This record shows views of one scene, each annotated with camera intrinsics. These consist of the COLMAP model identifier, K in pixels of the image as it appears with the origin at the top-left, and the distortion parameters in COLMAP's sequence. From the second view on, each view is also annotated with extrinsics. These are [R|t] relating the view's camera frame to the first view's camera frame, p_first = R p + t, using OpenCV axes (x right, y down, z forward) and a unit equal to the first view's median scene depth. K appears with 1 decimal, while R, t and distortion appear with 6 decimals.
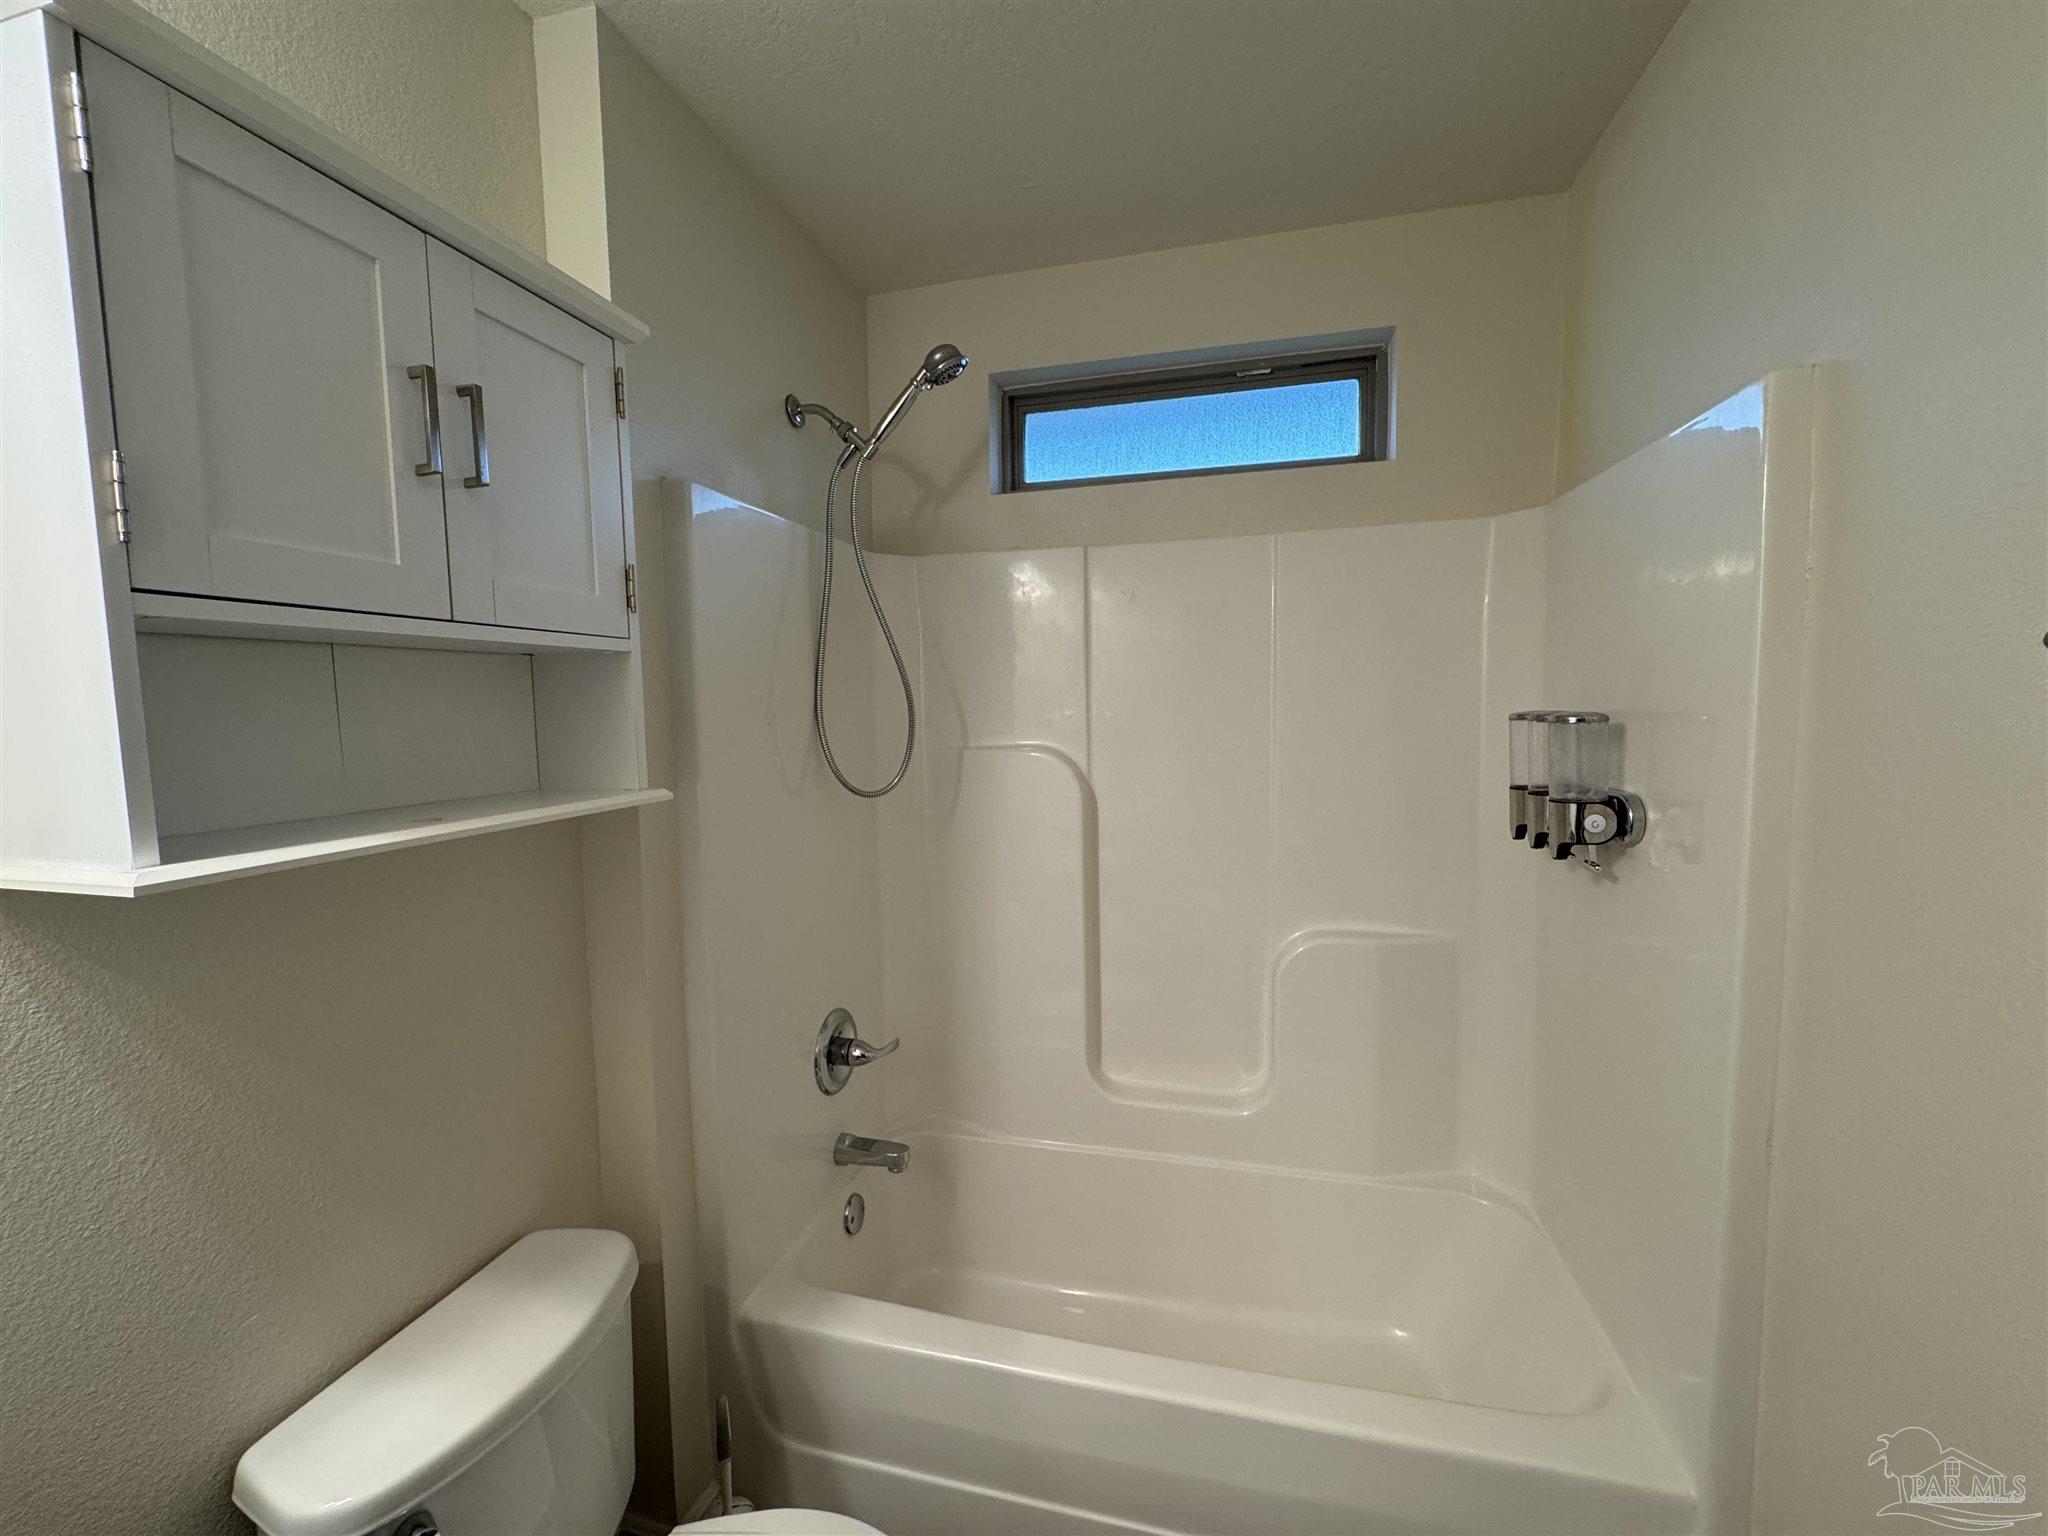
lens RADIAL K [[815.9, 0, 1019.2], [0, 815.9, 765.3], [0, 0, 1]] dist [-0.002768, 0.000254]
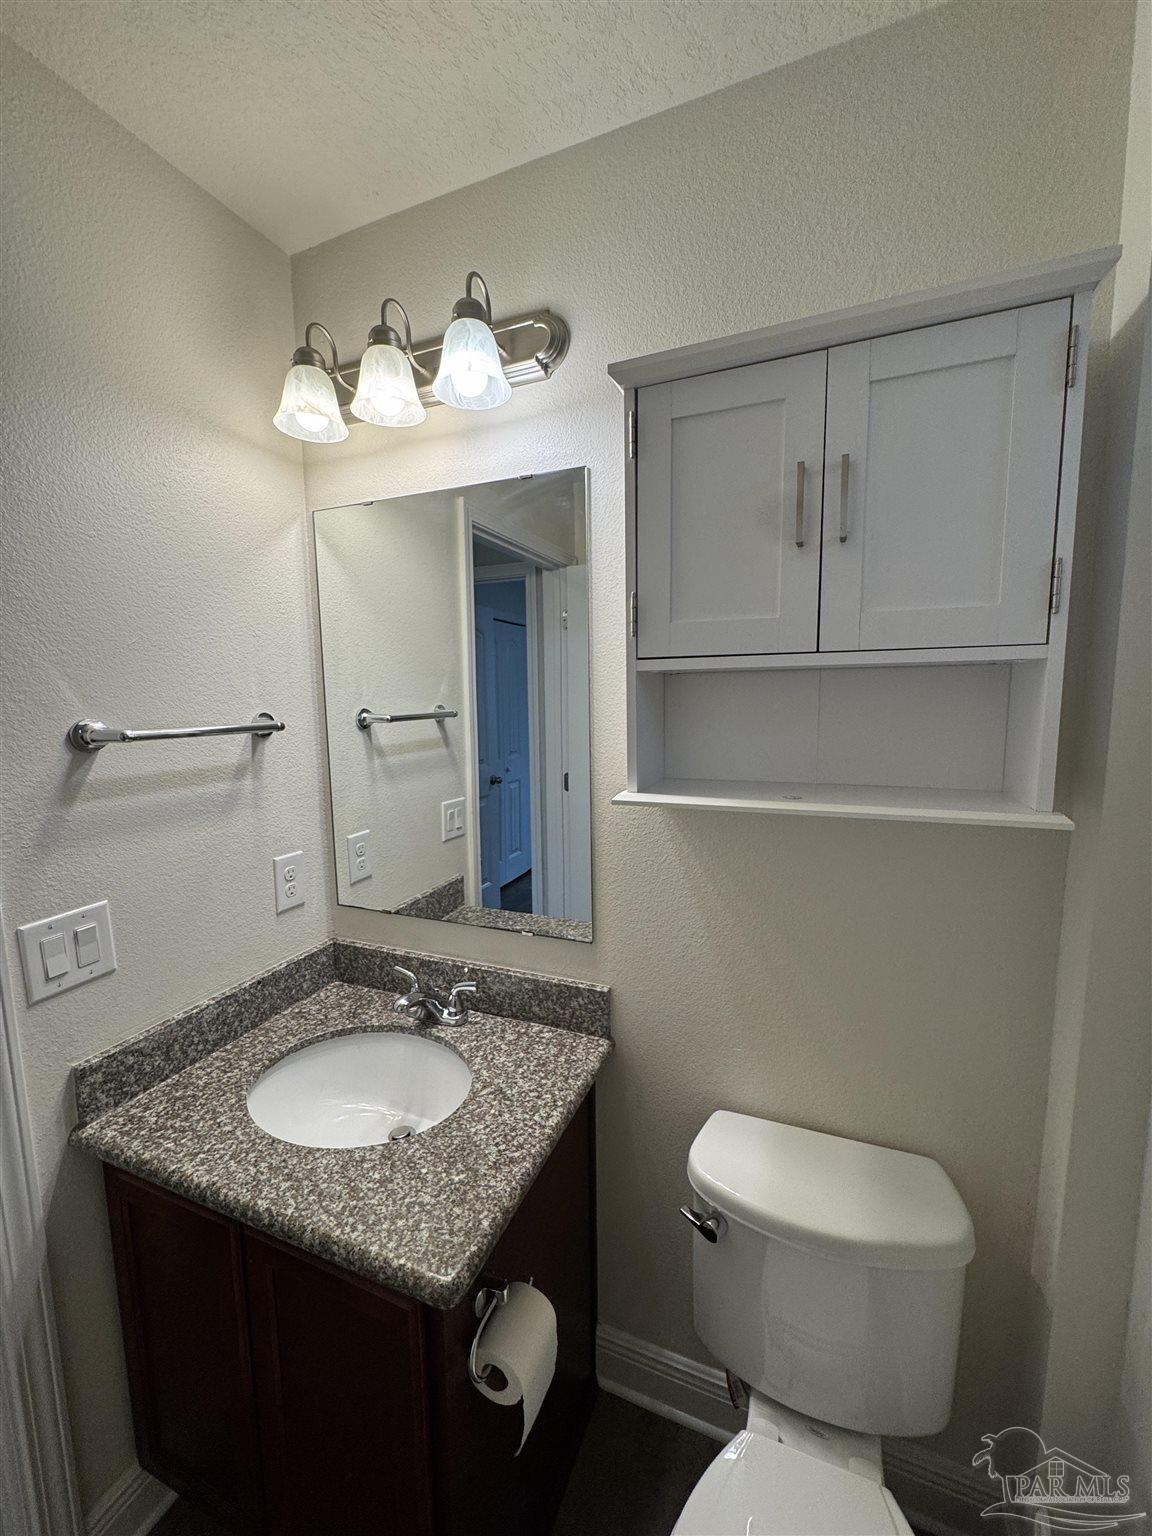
lens RADIAL K [[612.0, 0, 577.3], [0, 612.0, 772.2], [0, 0, 1]] dist [-0.002768, 0.000254]
pose [[-0.127738, 0.139098, -0.982006, 0.228107], [-0.064901, 0.986822, 0.148222, -0.069600], [0.989682, 0.082667, -0.117027, 0.486477]]
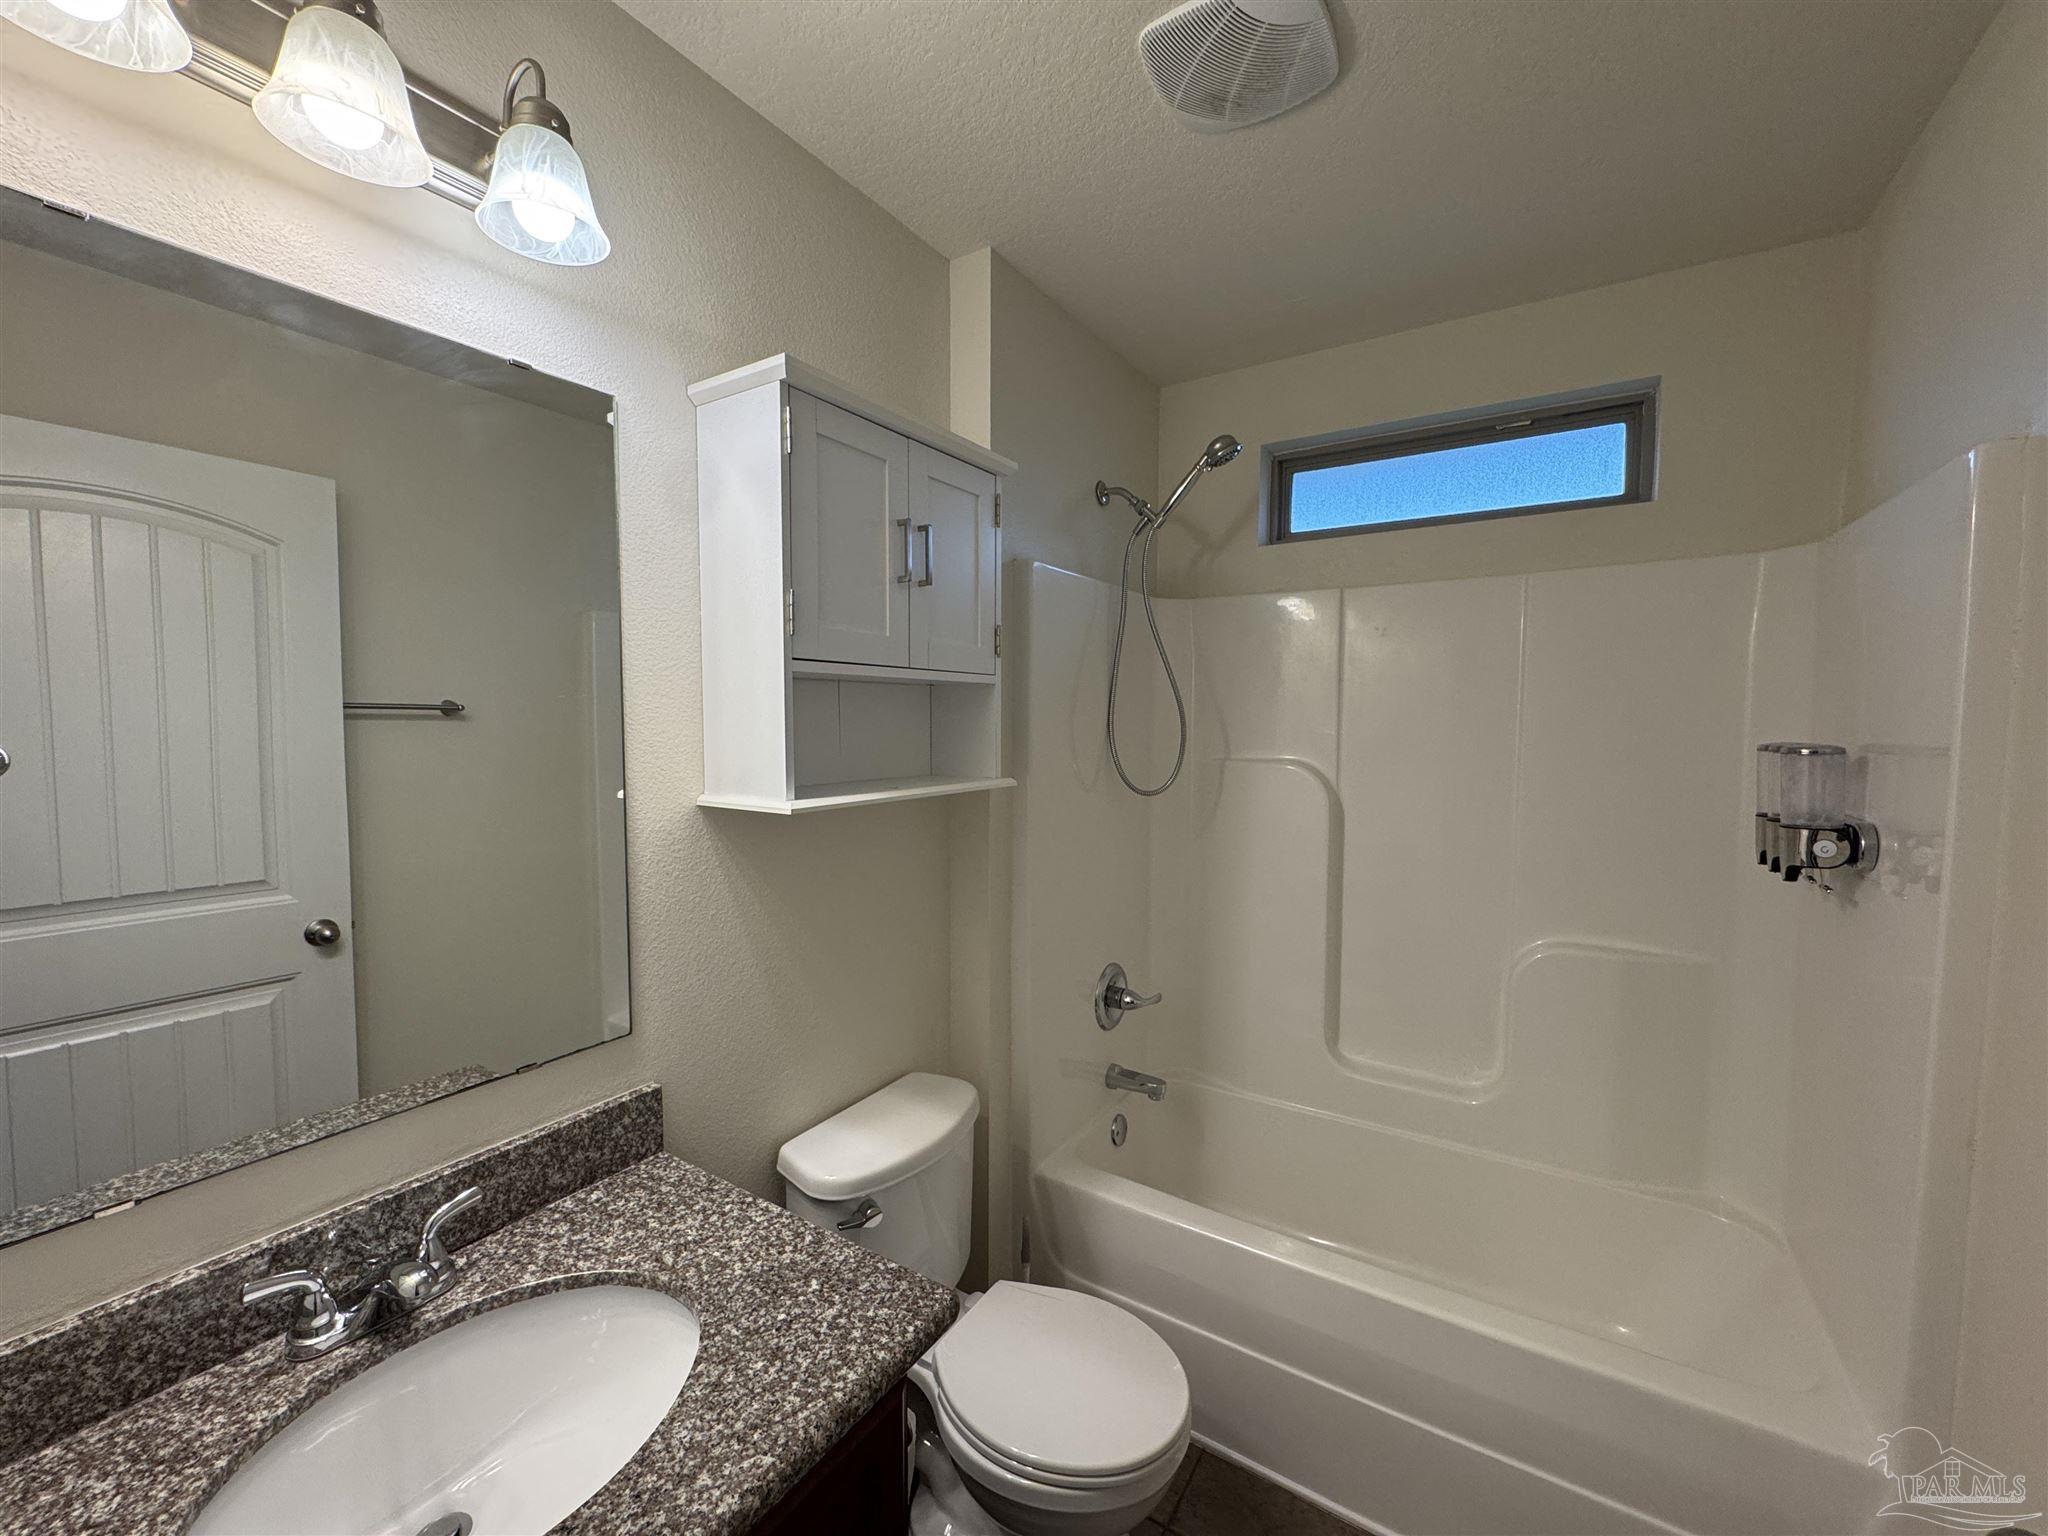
lens RADIAL K [[815.9, 0, 1026.2], [0, 815.9, 771.8], [0, 0, 1]] dist [-0.002768, 0.000254]
pose [[0.951562, 0.040940, -0.304719, 0.026378], [-0.043698, 0.999042, -0.002235, 0.017153], [0.304336, 0.015442, 0.952440, -0.323650]]
